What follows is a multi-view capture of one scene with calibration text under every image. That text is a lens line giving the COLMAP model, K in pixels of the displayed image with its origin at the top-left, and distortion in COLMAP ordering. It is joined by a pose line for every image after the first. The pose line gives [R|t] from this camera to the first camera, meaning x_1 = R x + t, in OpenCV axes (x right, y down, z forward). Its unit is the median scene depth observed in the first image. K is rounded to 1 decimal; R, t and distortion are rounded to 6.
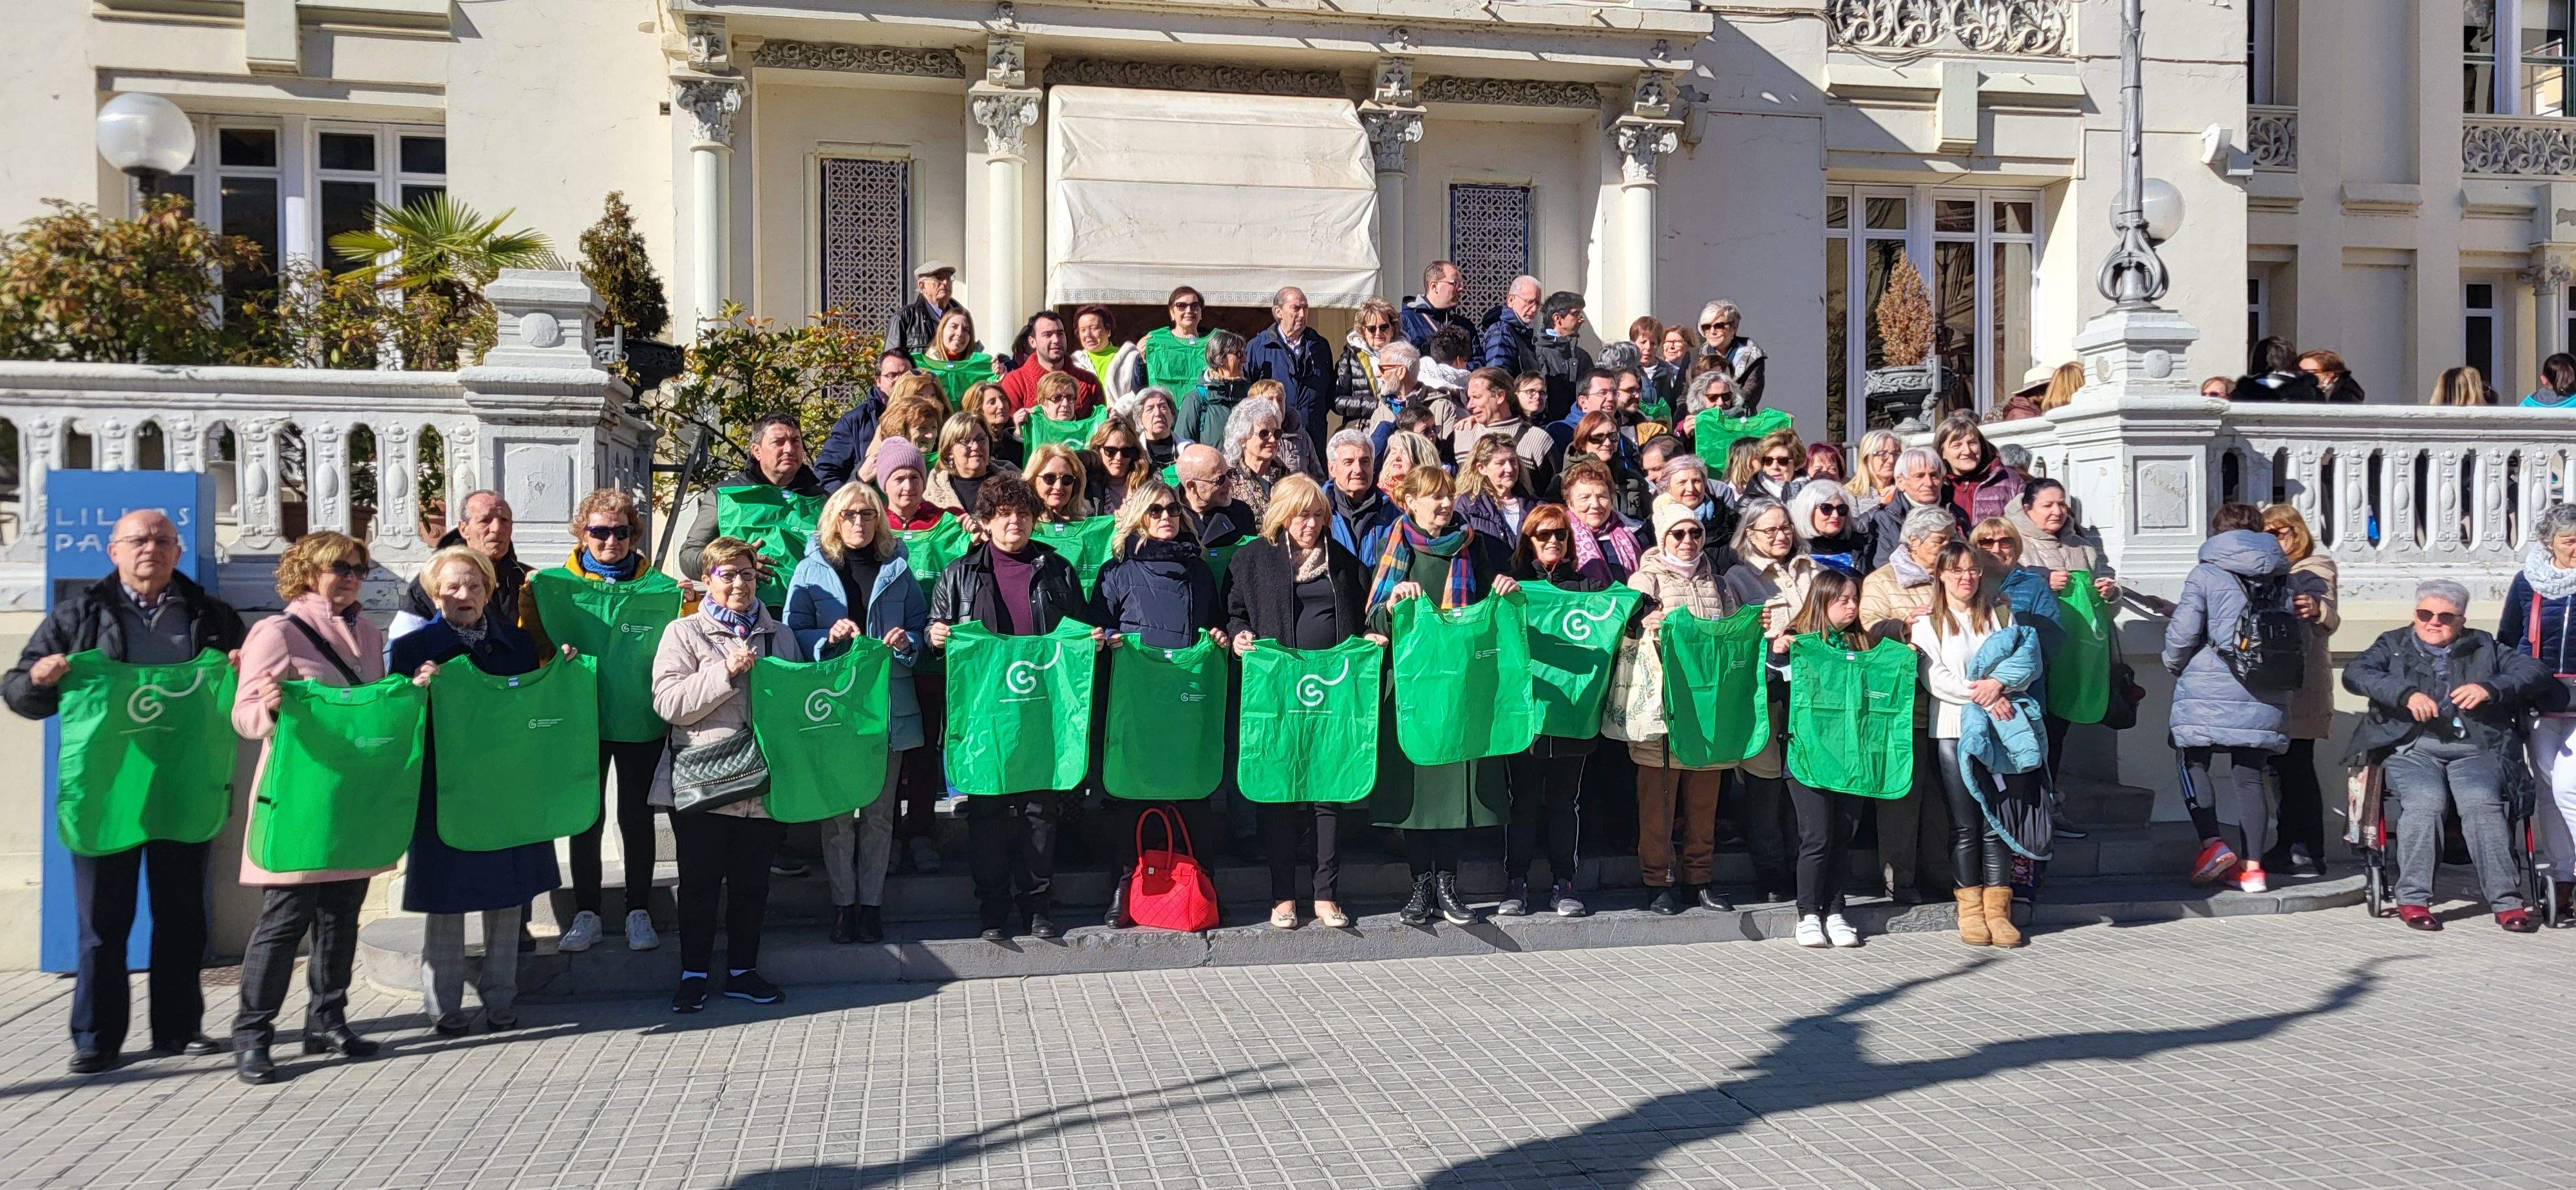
lens RADIAL K [[1956.5, 0, 1302.4], [0, 1956.5, 575.9], [0, 0, 1]] dist [0.054312, -0.004498]
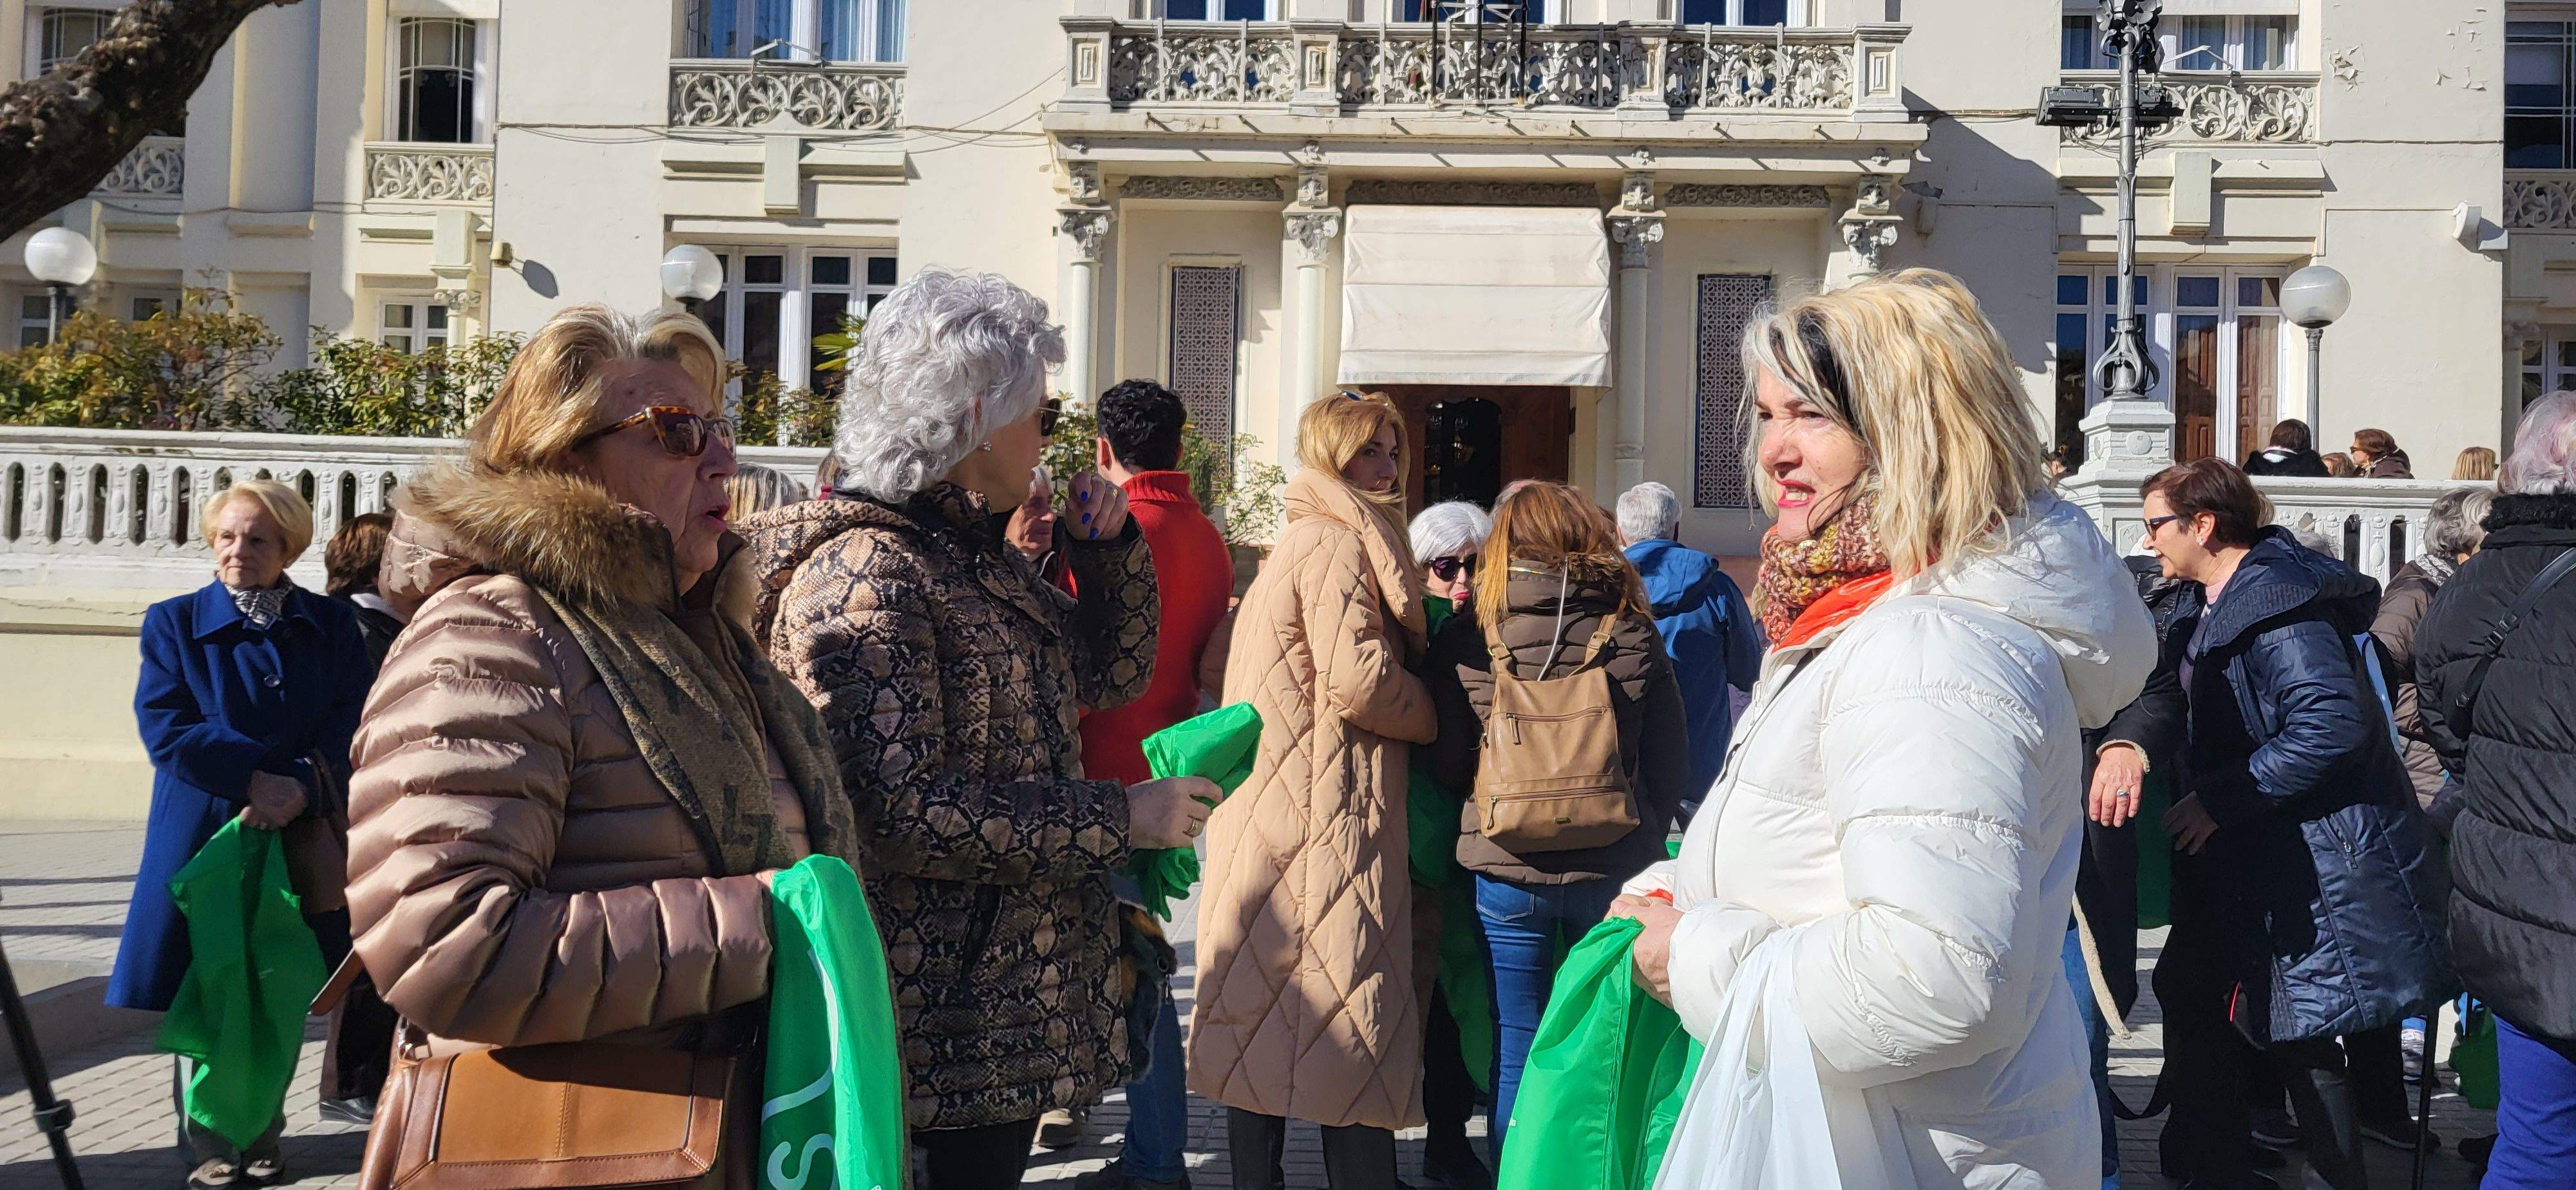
lens RADIAL K [[1956.5, 0, 1302.4], [0, 1956.5, 575.9], [0, 0, 1]] dist [0.054312, -0.004498]
pose [[0.972667, 0.020035, -0.231339, 0.133536], [-0.025170, 0.999498, -0.019264, 0.007782], [0.230837, 0.024560, 0.972682, -0.199359]]
